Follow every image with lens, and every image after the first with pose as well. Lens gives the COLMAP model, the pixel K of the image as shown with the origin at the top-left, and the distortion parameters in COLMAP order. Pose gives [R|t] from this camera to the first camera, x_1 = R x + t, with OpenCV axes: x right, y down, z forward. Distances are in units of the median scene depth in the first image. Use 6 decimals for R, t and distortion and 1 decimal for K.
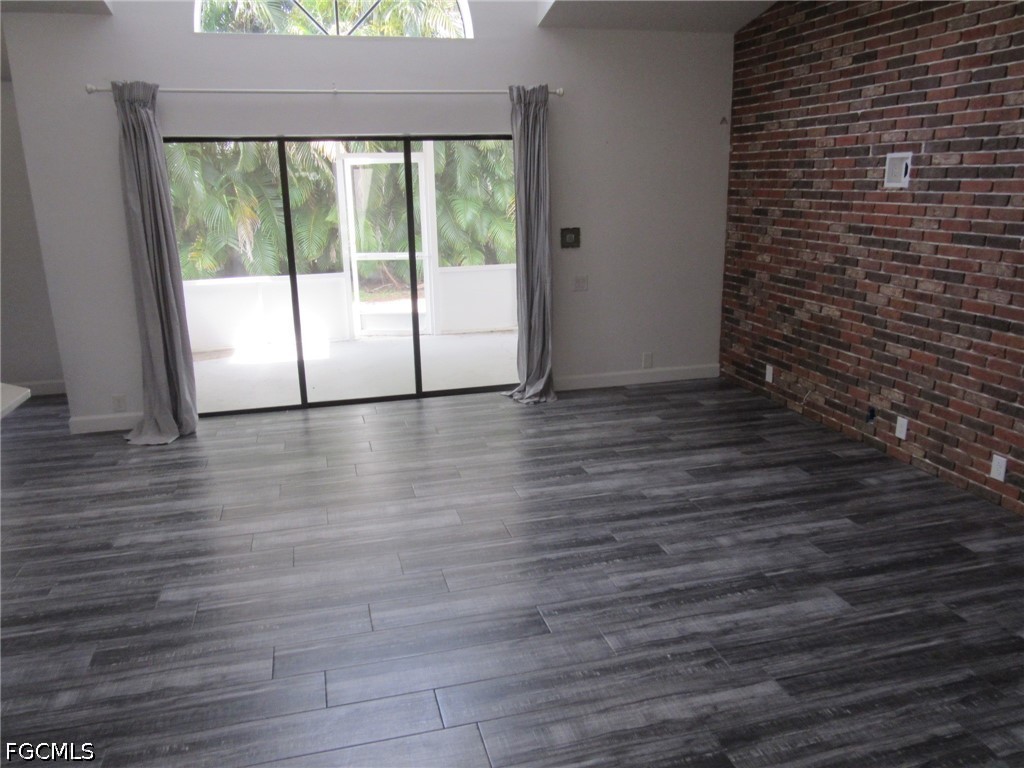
lens RADIAL K [[767.4, 0, 512.4], [0, 767.4, 380.9], [0, 0, 1]] dist [-0.022197, 0.014307]
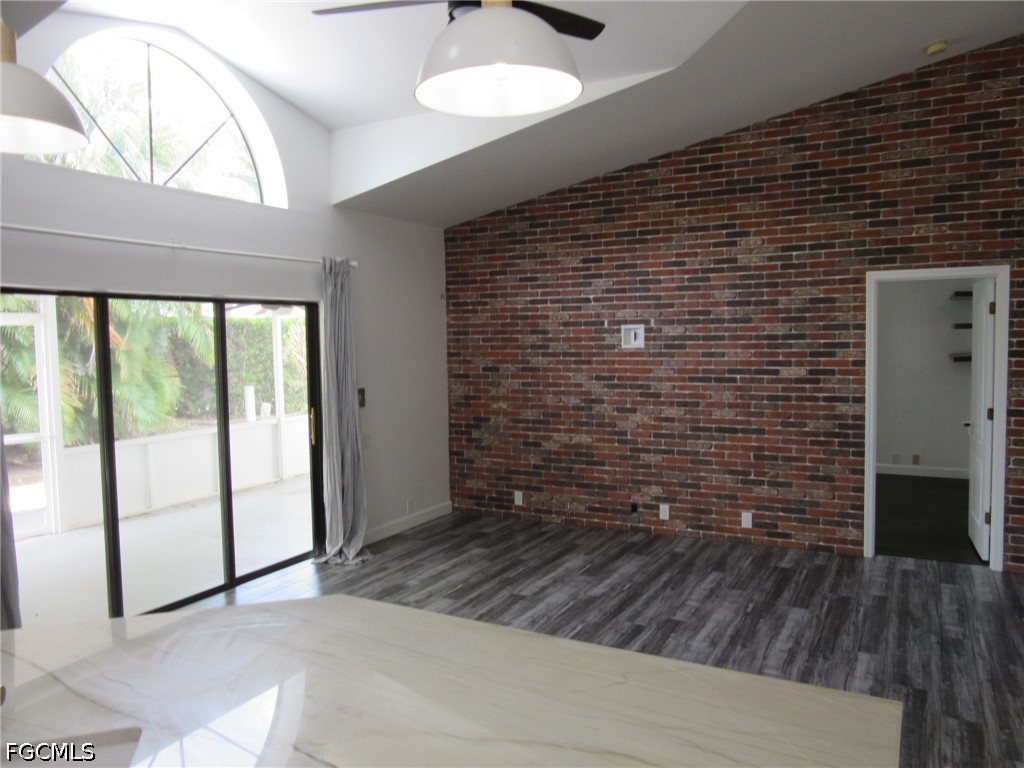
lens RADIAL K [[767.4, 0, 514.3], [0, 767.4, 385.3], [0, 0, 1]] dist [-0.022197, 0.014307]
pose [[0.681546, -0.039301, 0.730719, -0.724629], [0.188934, 0.974151, -0.123827, -0.044924], [-0.706965, 0.222451, 0.671354, 0.190693]]
